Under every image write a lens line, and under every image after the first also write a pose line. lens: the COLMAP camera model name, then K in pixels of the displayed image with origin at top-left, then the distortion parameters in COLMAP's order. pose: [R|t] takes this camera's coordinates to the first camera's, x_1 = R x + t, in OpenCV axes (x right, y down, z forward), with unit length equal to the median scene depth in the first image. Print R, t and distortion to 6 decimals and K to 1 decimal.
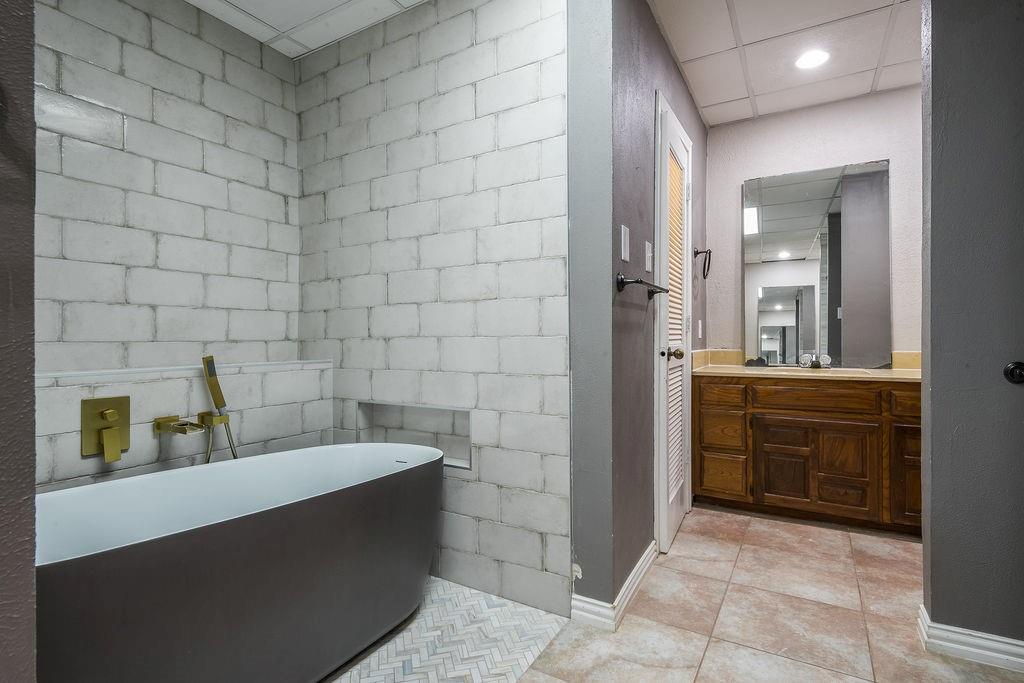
lens RADIAL K [[507.6, 0, 511.1], [0, 507.6, 337.9], [0, 0, 1]] dist [0.021713, -0.009991]
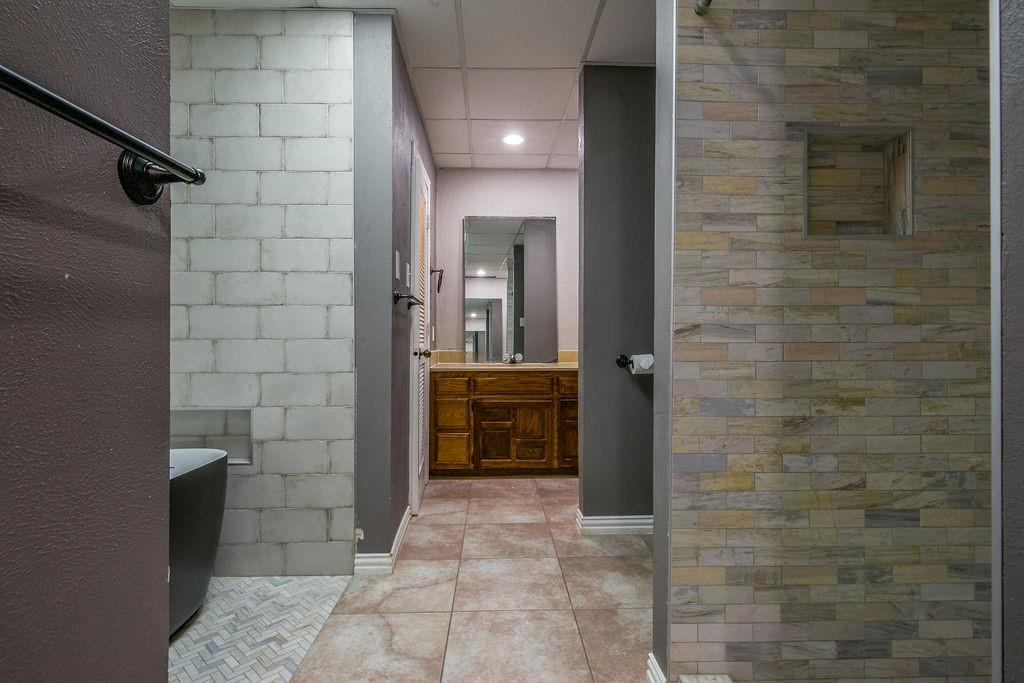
lens RADIAL K [[507.6, 0, 511.1], [0, 507.6, 337.9], [0, 0, 1]] dist [0.021713, -0.009991]
pose [[0.841487, 0.004609, 0.540258, -0.201373], [-0.001429, 0.999979, -0.006305, 0.000681], [-0.540276, 0.004533, 0.841476, -0.190340]]
